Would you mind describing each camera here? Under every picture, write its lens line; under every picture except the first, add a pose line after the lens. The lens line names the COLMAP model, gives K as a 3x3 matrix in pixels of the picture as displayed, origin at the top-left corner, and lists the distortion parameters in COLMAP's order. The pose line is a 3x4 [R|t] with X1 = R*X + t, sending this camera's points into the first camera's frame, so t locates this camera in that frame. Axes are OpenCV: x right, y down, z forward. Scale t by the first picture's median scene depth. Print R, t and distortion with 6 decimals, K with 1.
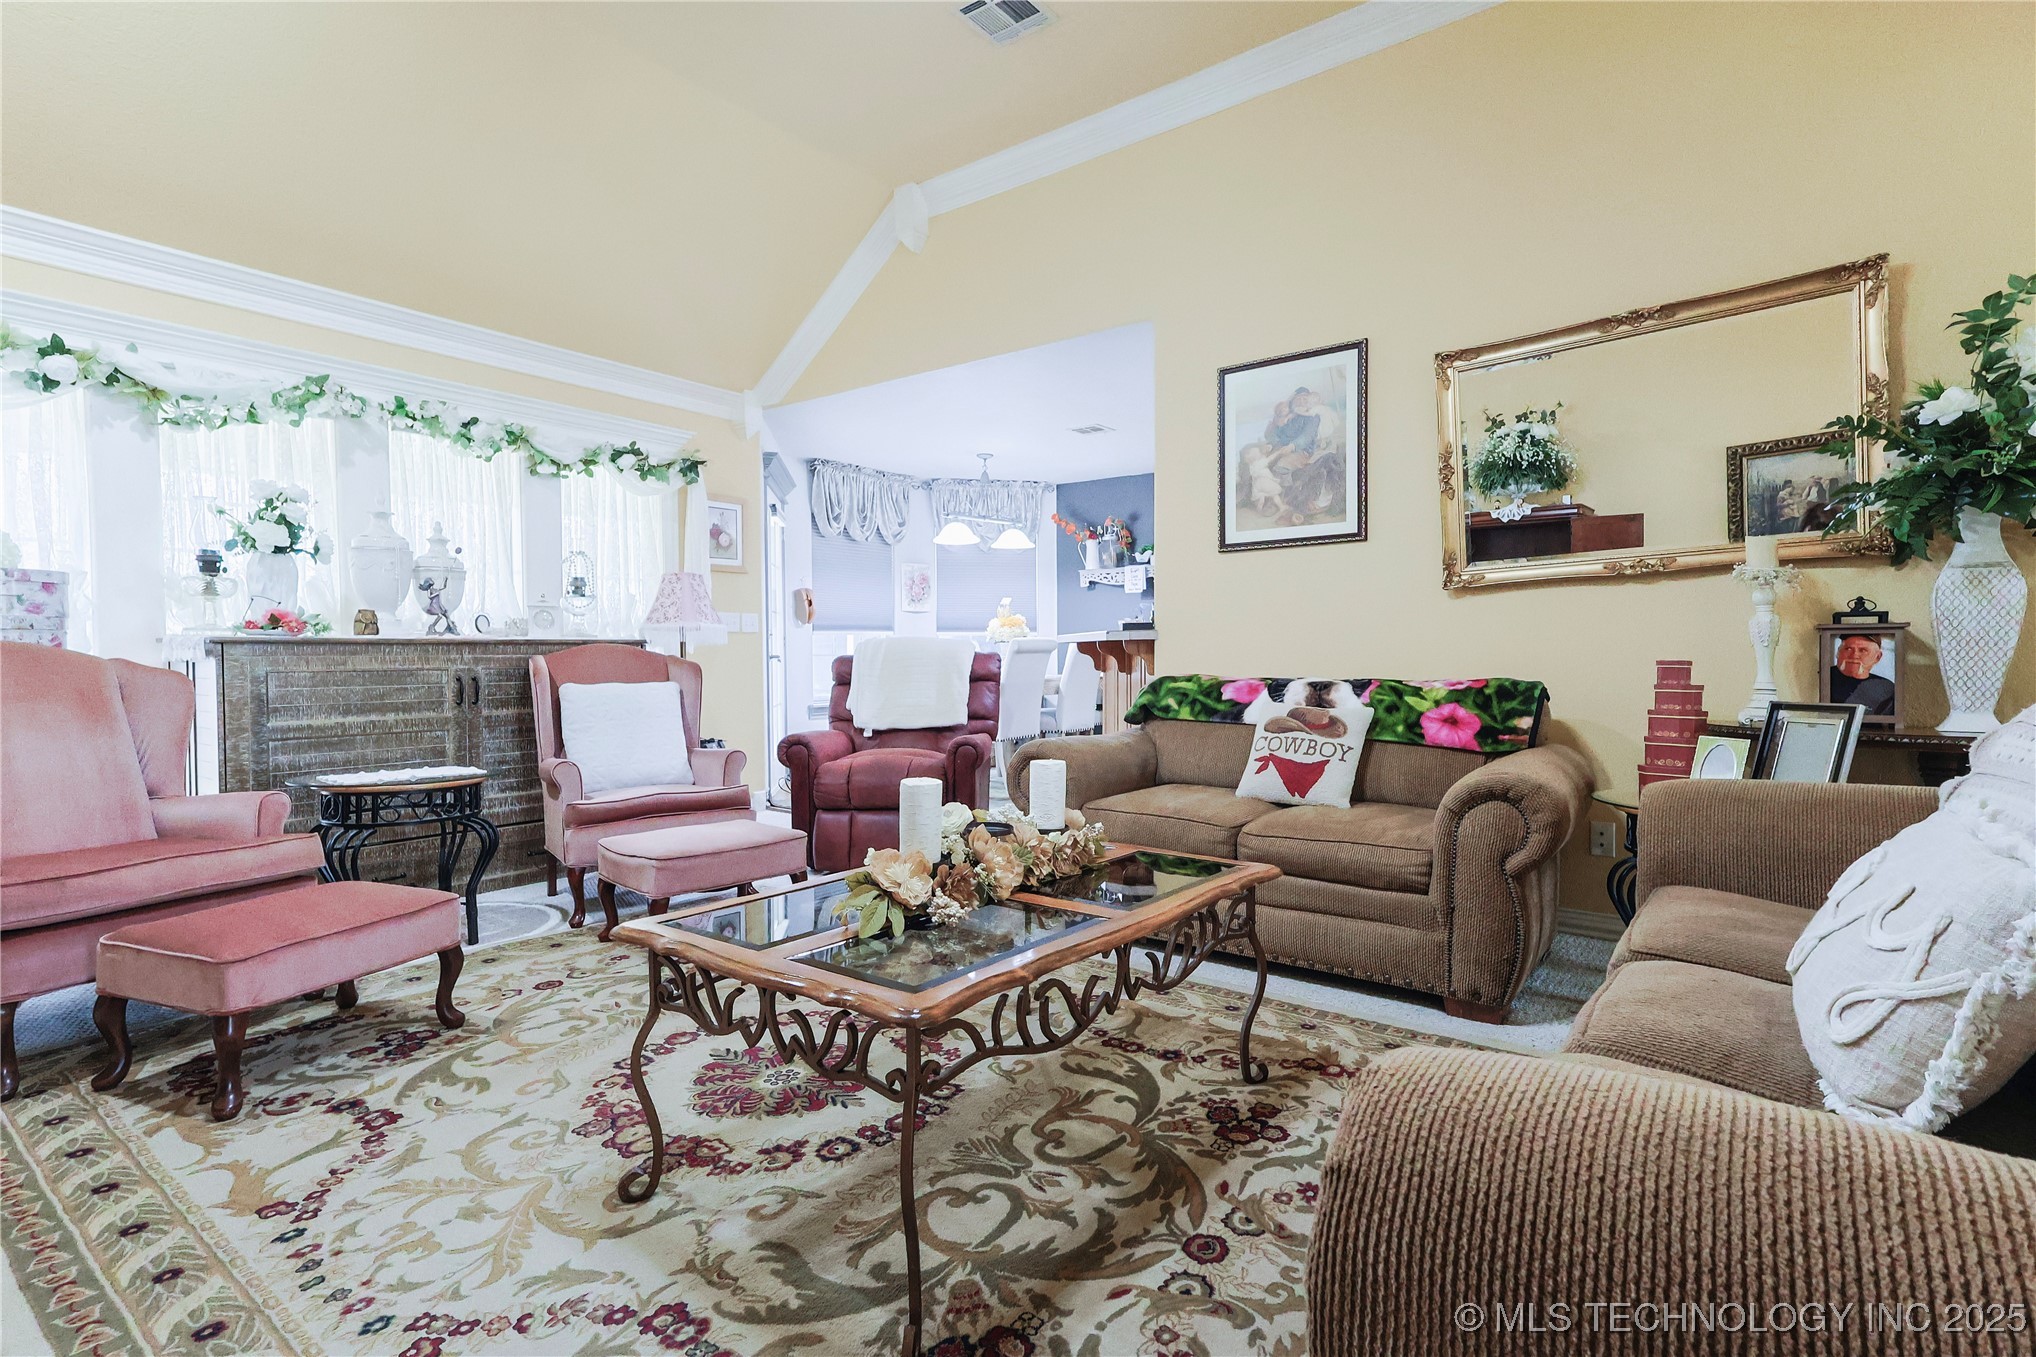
lens RADIAL K [[1011.8, 0, 1016.3], [0, 1011.8, 653.7], [0, 0, 1]] dist [0.012035, 0.009029]
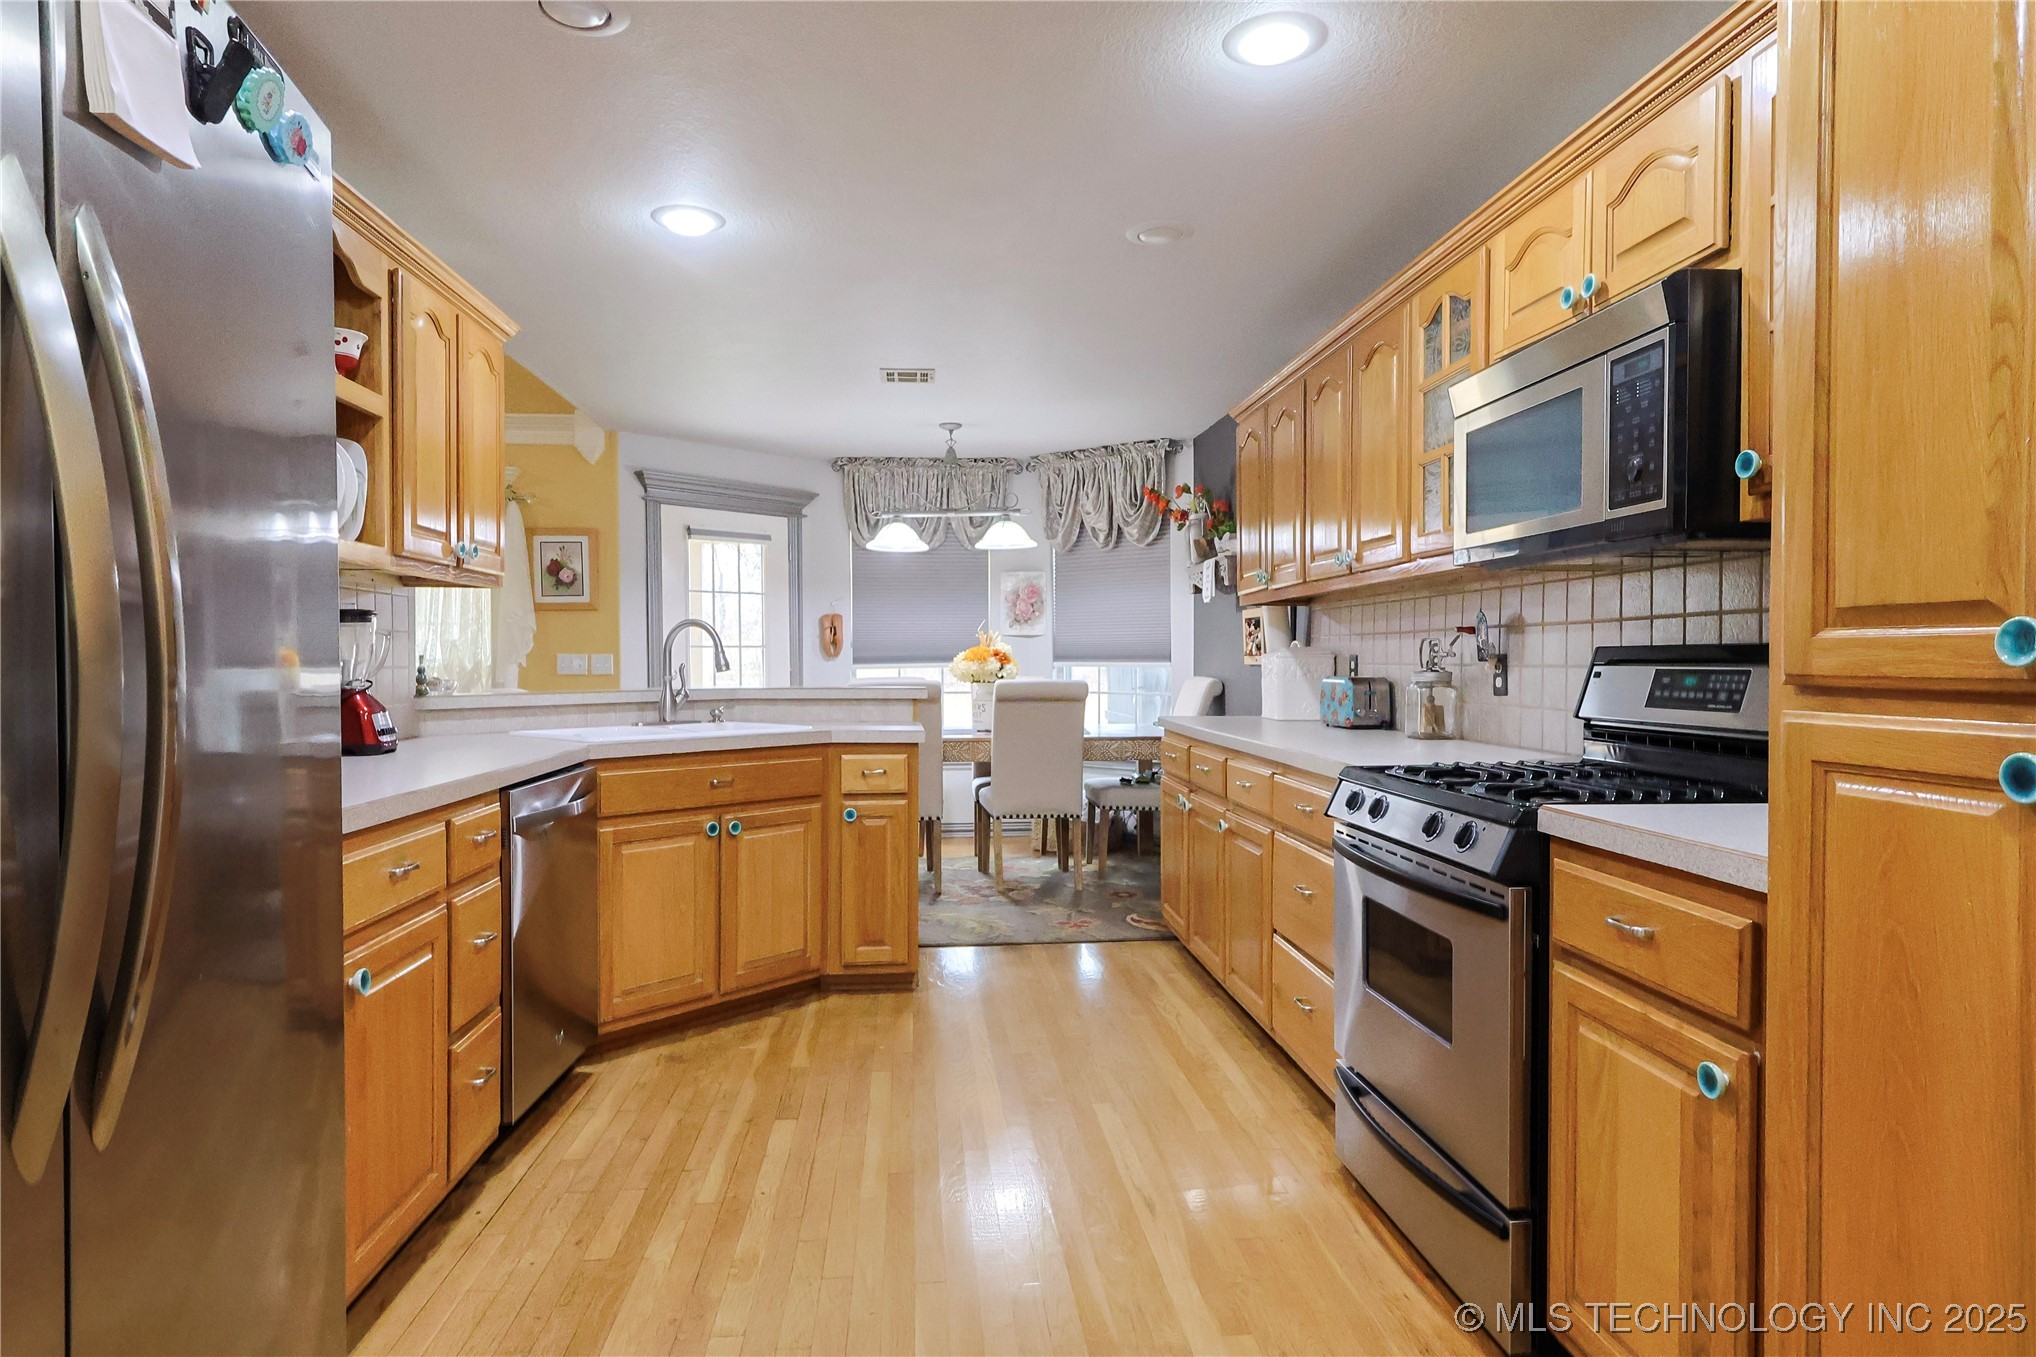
lens RADIAL K [[1161.5, 0, 1018.0], [0, 1161.5, 678.5], [0, 0, 1]] dist [0.016648, -0.000086]
pose [[0.681826, 0.014825, -0.731364, 1.021491], [0.003625, 0.999714, 0.023644, -0.056707], [0.731505, -0.018773, 0.681577, 0.770395]]
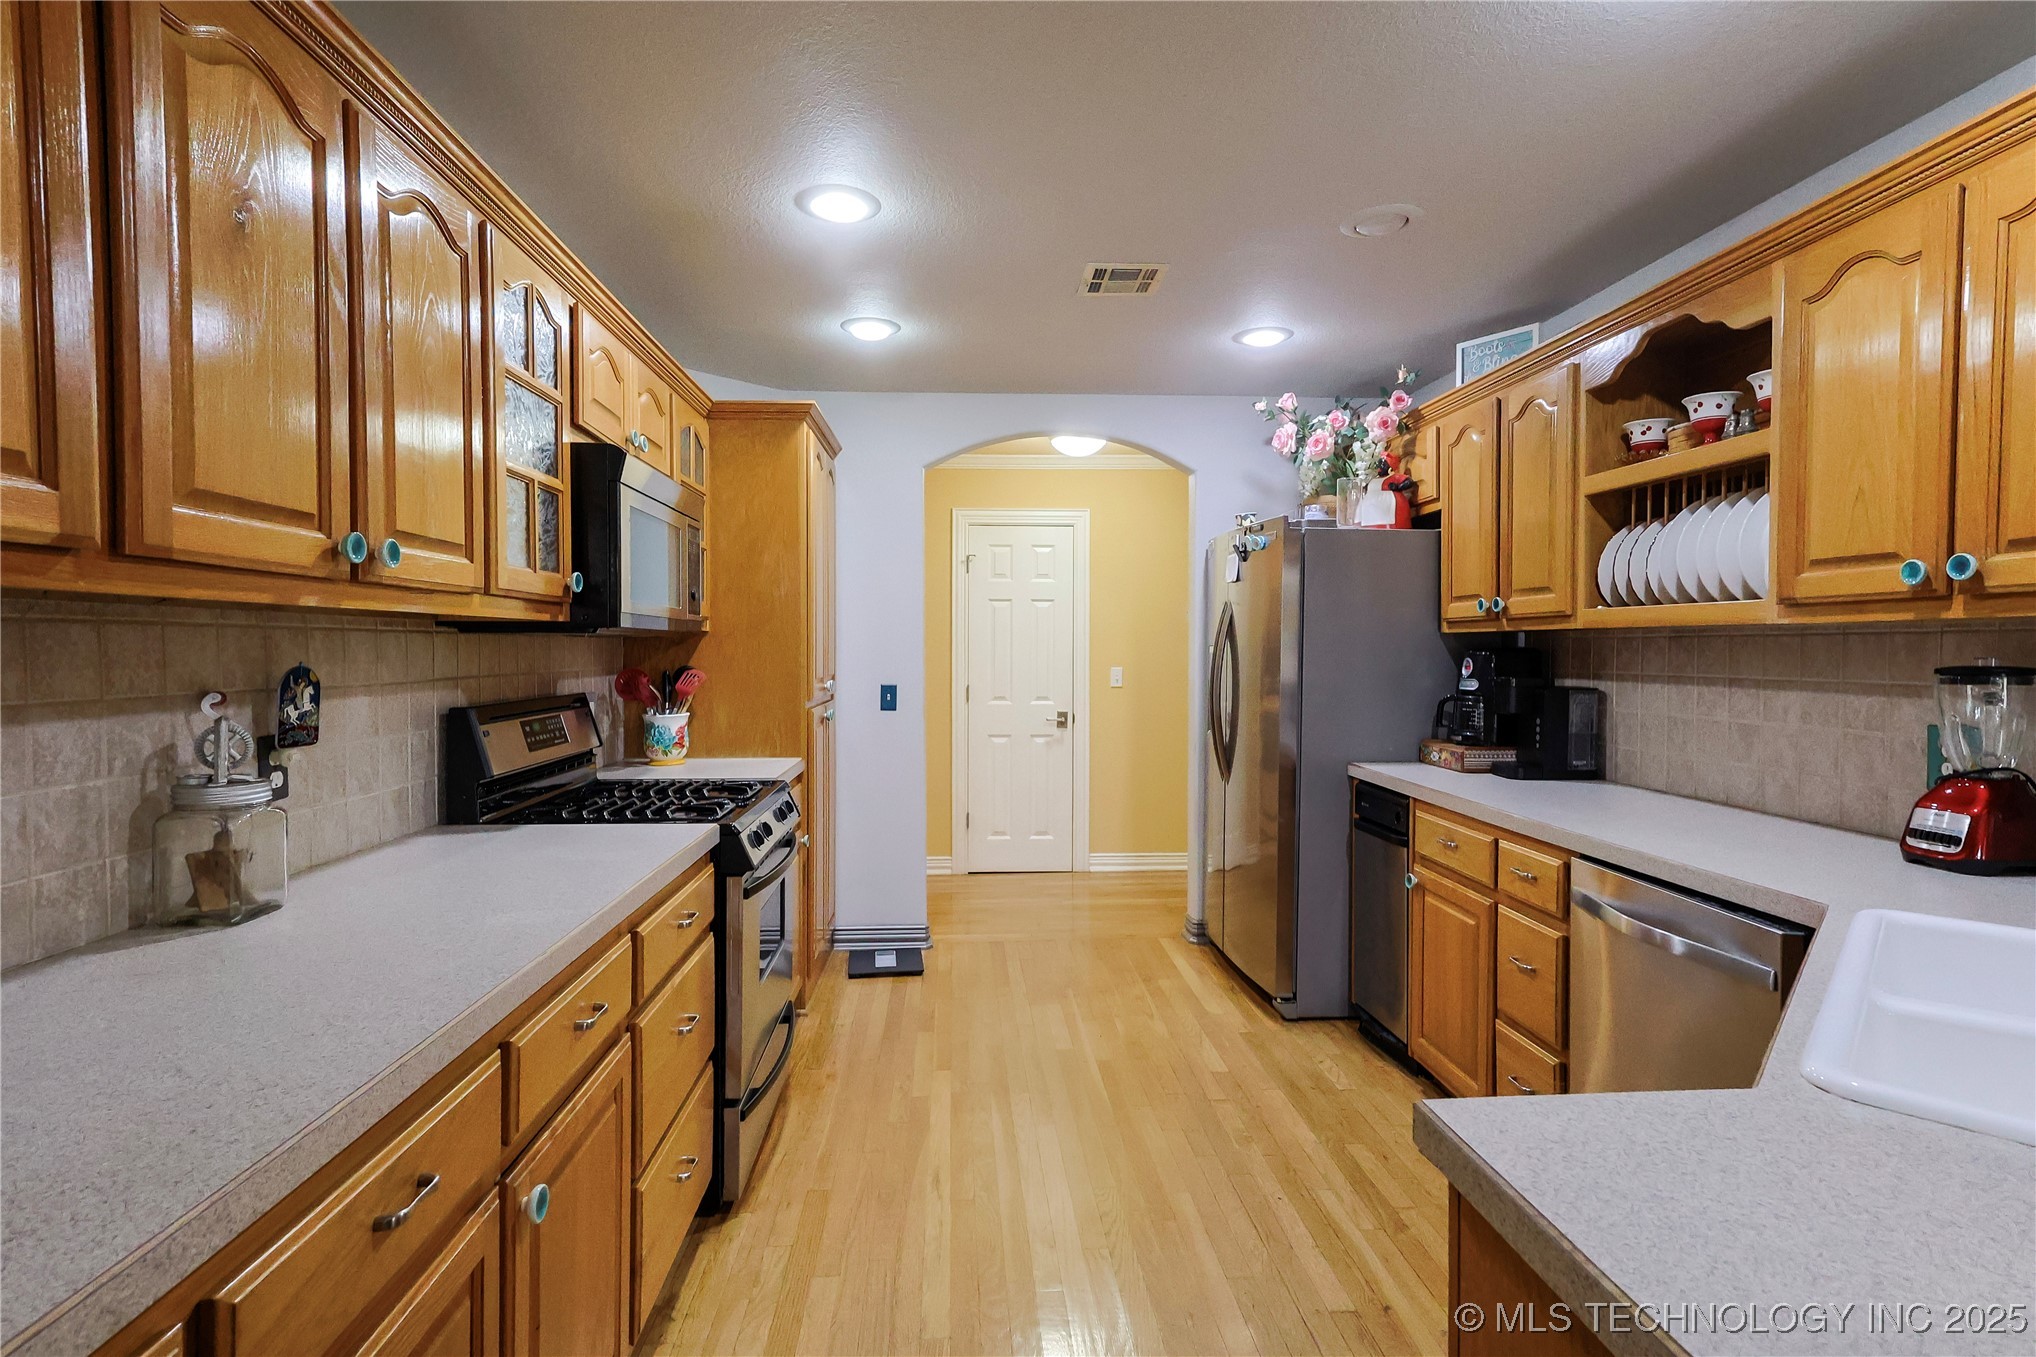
lens RADIAL K [[1011.8, 0, 1016.3], [0, 1011.8, 653.7], [0, 0, 1]] dist [0.012035, 0.009029]
pose [[-0.663283, -0.004023, 0.748358, 0.218335], [-0.003708, 0.999991, 0.002089, -0.087076], [-0.748359, -0.001389, -0.663292, 1.524751]]
